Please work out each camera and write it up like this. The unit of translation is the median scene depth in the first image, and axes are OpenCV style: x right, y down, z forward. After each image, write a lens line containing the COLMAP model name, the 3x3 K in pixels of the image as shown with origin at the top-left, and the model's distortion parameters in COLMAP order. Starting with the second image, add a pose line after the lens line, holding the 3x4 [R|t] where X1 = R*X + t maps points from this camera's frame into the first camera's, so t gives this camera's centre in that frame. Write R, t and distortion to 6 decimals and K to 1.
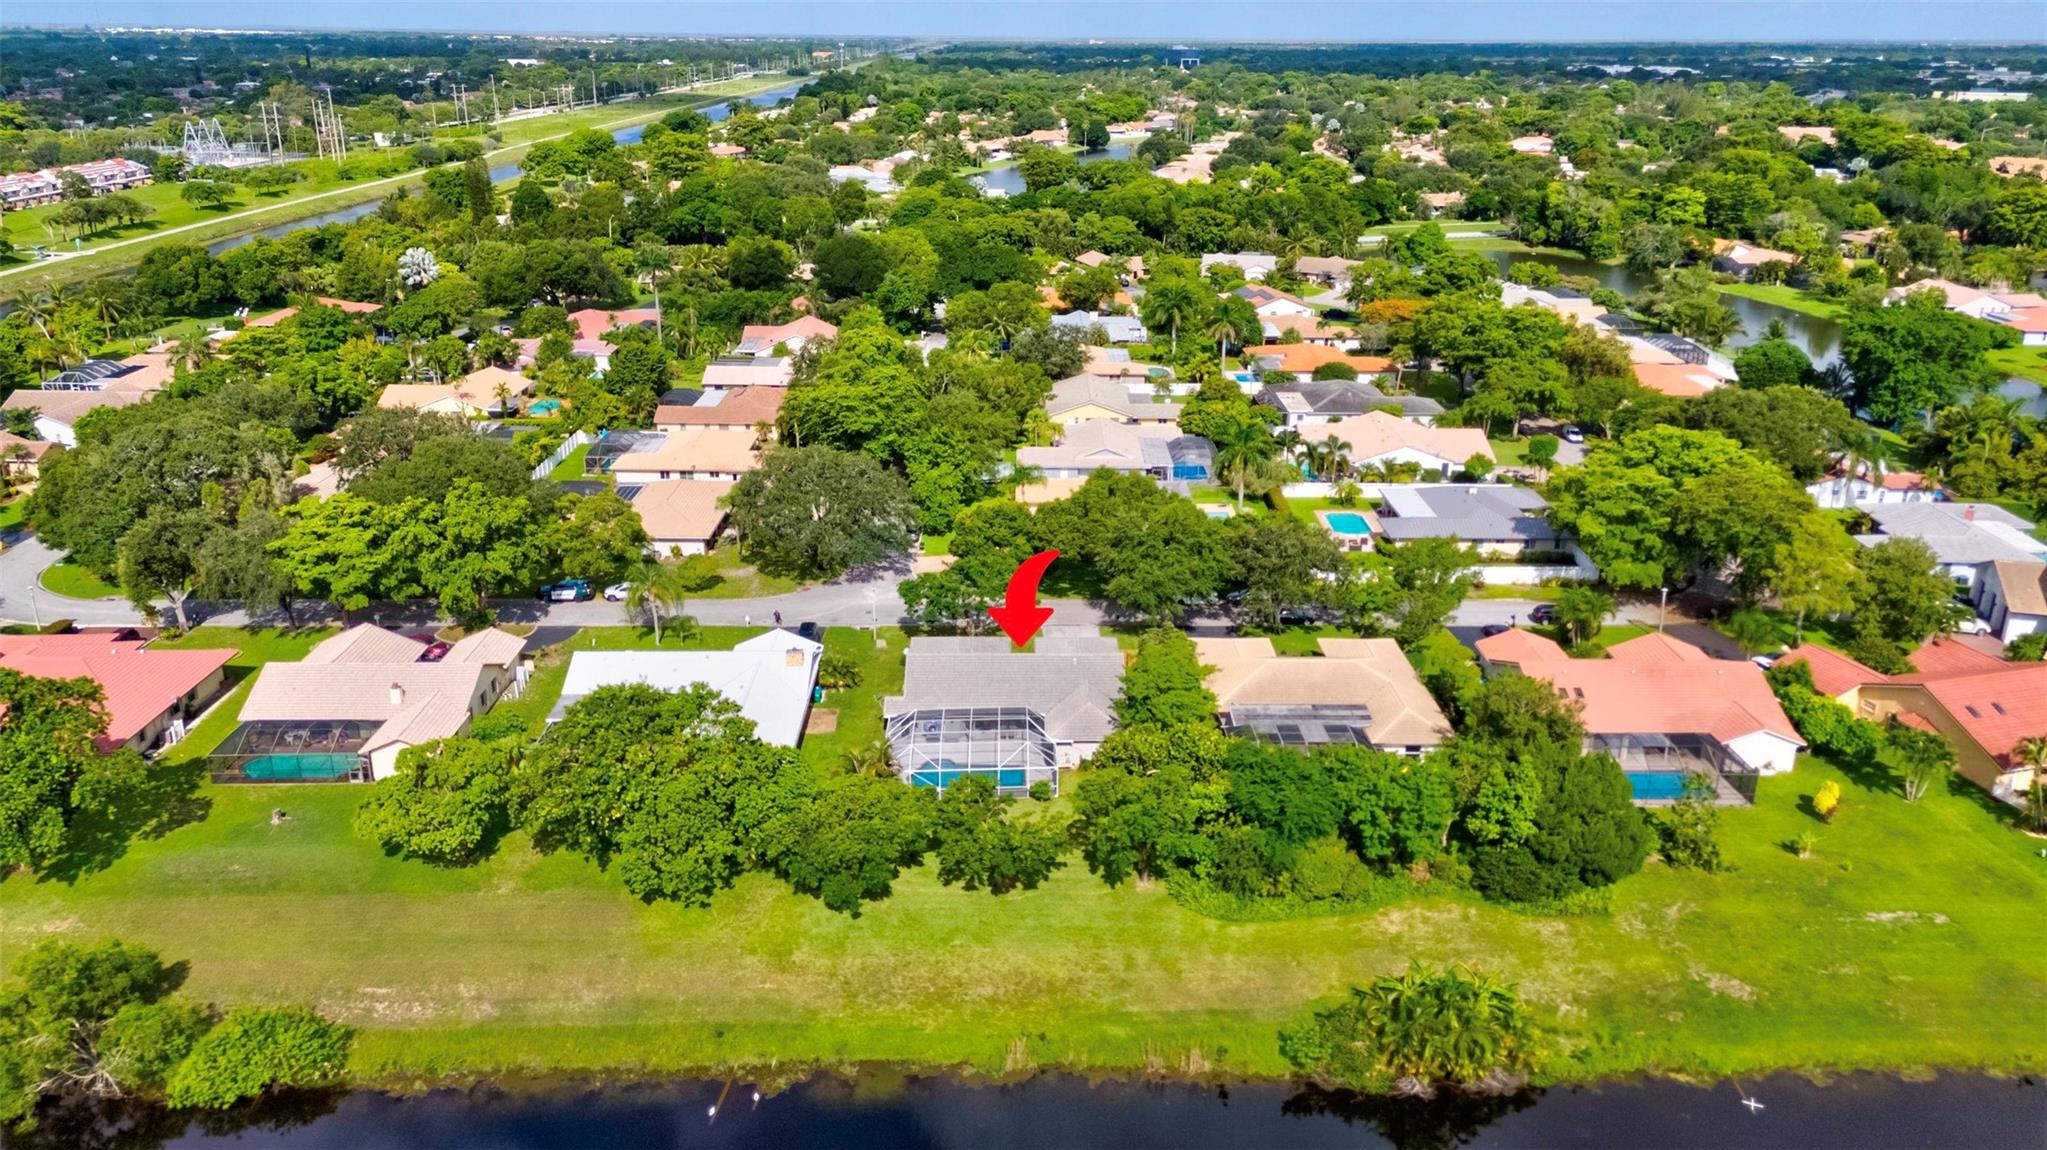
lens RADIAL K [[1501.2, 0, 1029.1], [0, 1501.2, 575.6], [0, 0, 1]] dist [0.074450, -0.085507]
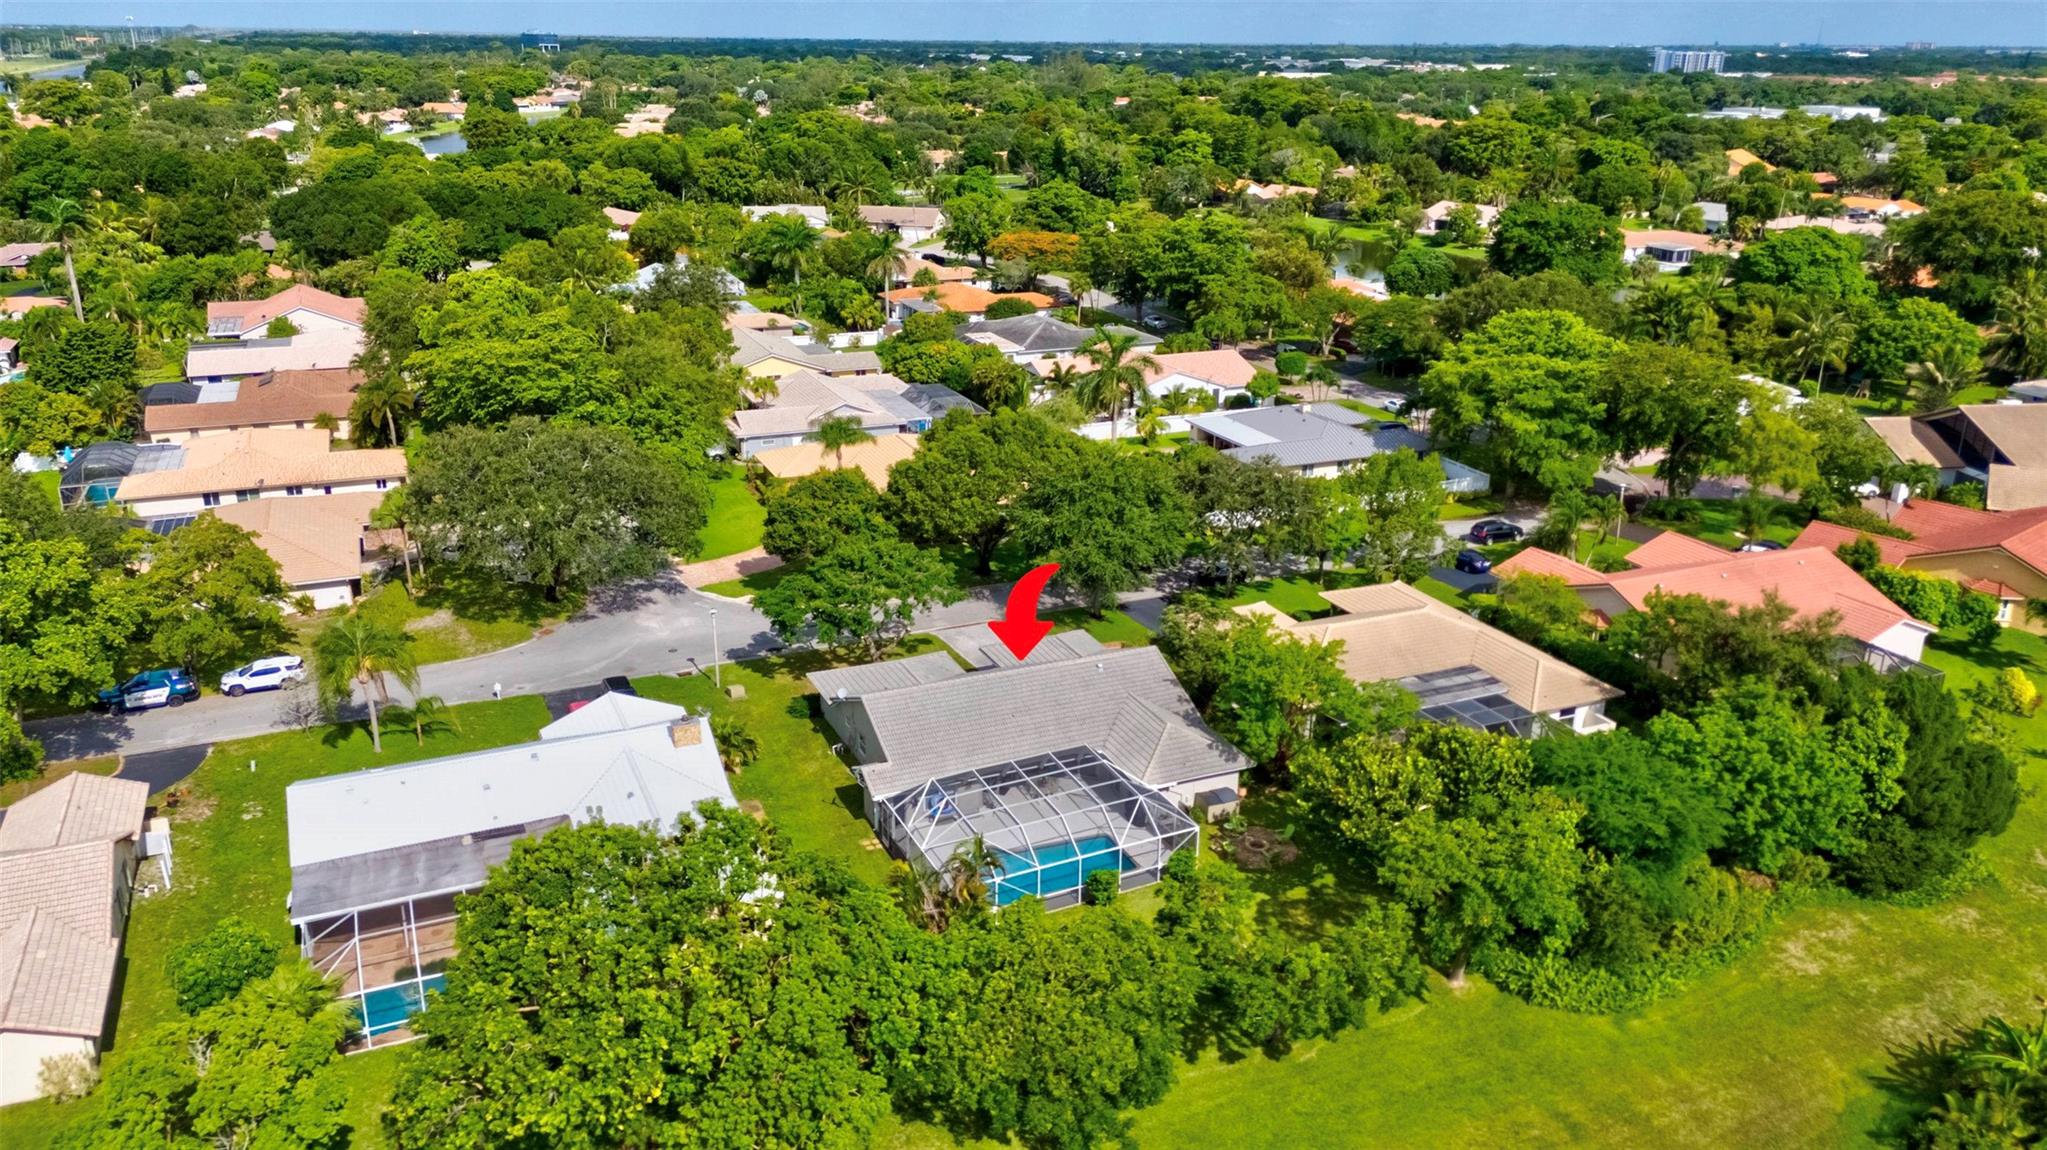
lens RADIAL K [[1501.2, 0, 1029.1], [0, 1501.2, 575.6], [0, 0, 1]] dist [0.074450, -0.085507]
pose [[0.918007, -0.130149, 0.374600, -0.141807], [0.129927, 0.991183, 0.025967, -0.003744], [-0.374677, 0.024833, 0.926823, 0.211997]]
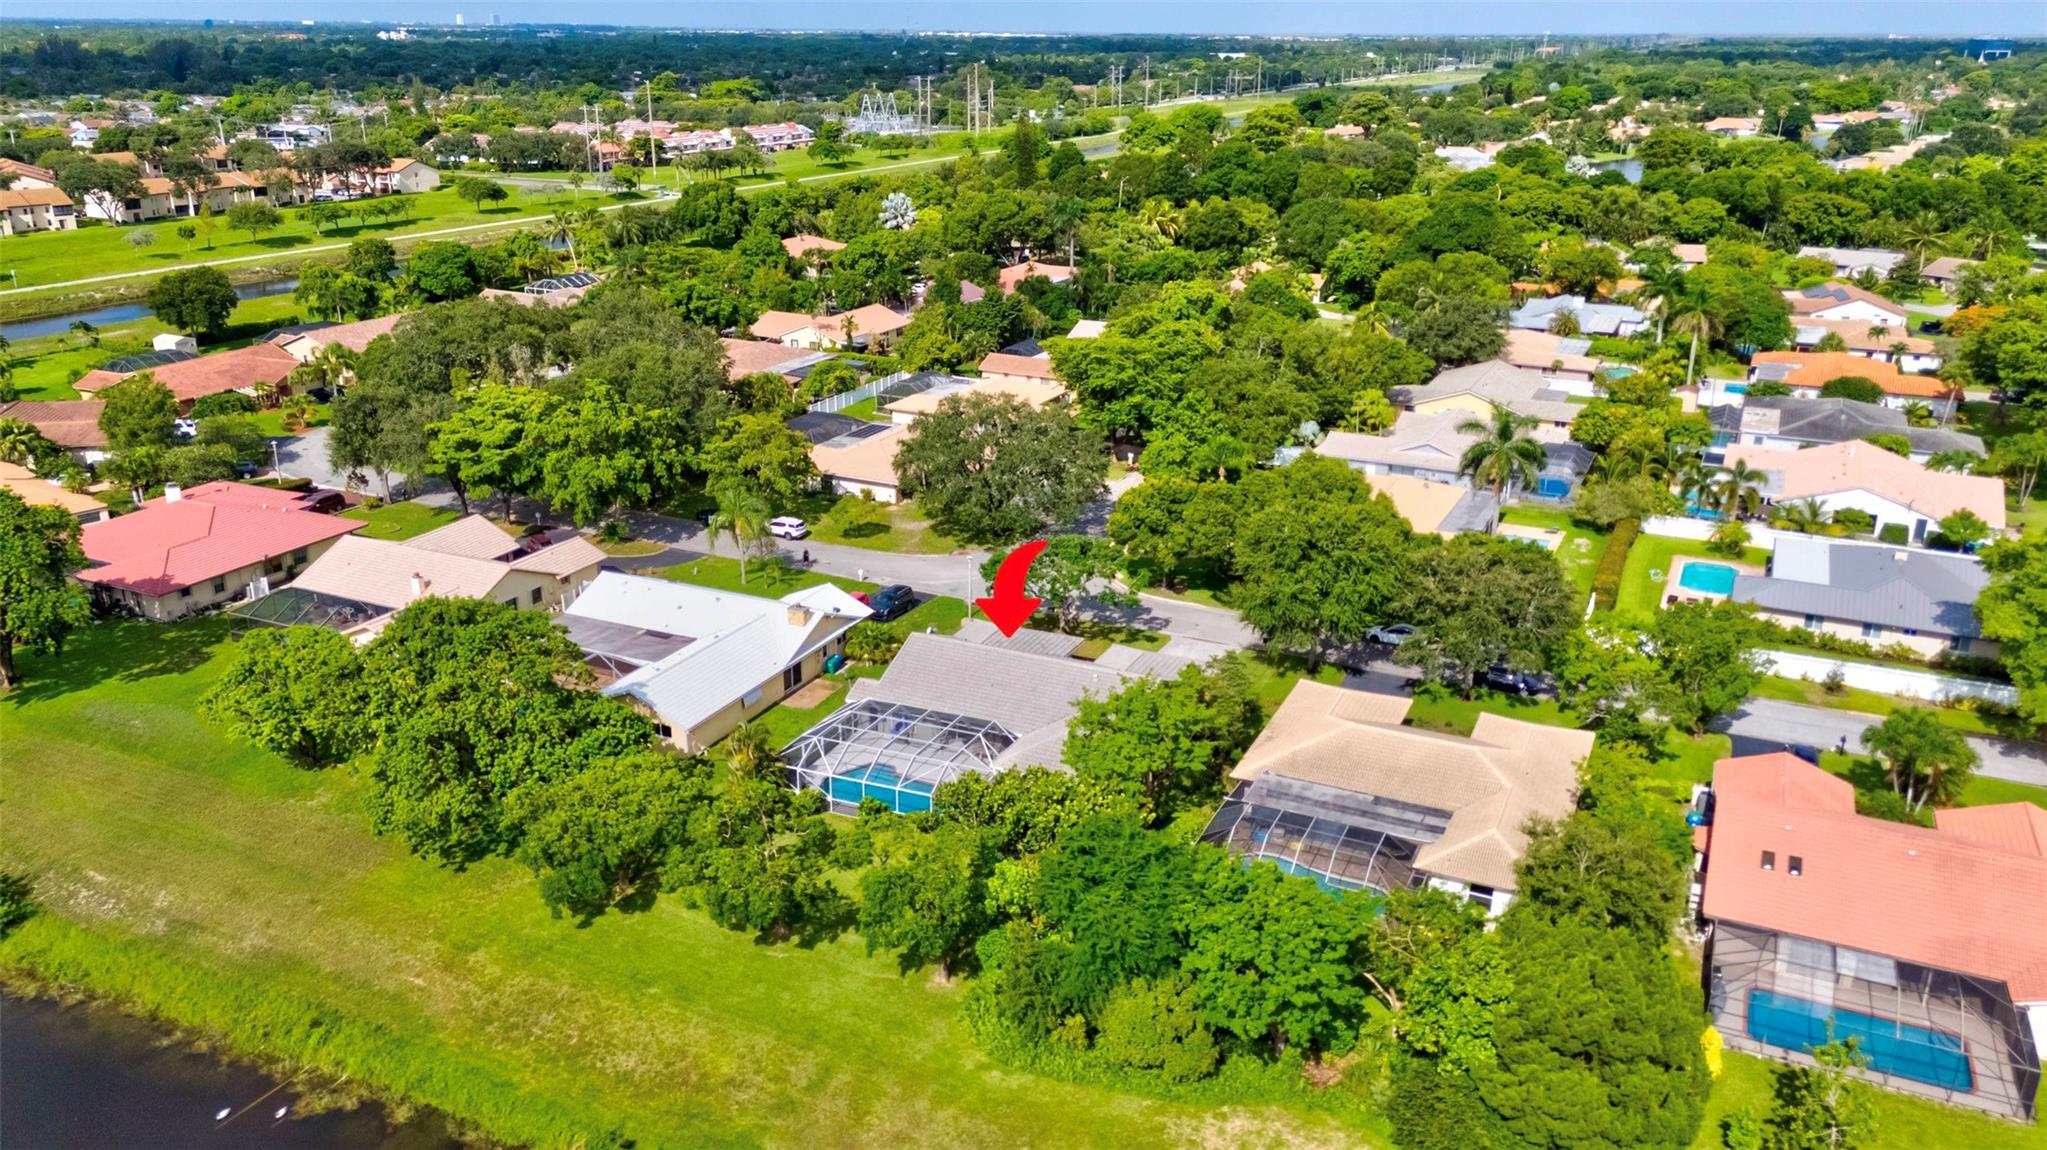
lens RADIAL K [[1501.2, 0, 1029.1], [0, 1501.2, 575.6], [0, 0, 1]] dist [0.074450, -0.085507]
pose [[0.897118, 0.147875, -0.416307, 0.177267], [-0.148456, 0.988427, 0.031182, -0.007760], [0.416100, 0.033830, 0.908689, 0.159356]]
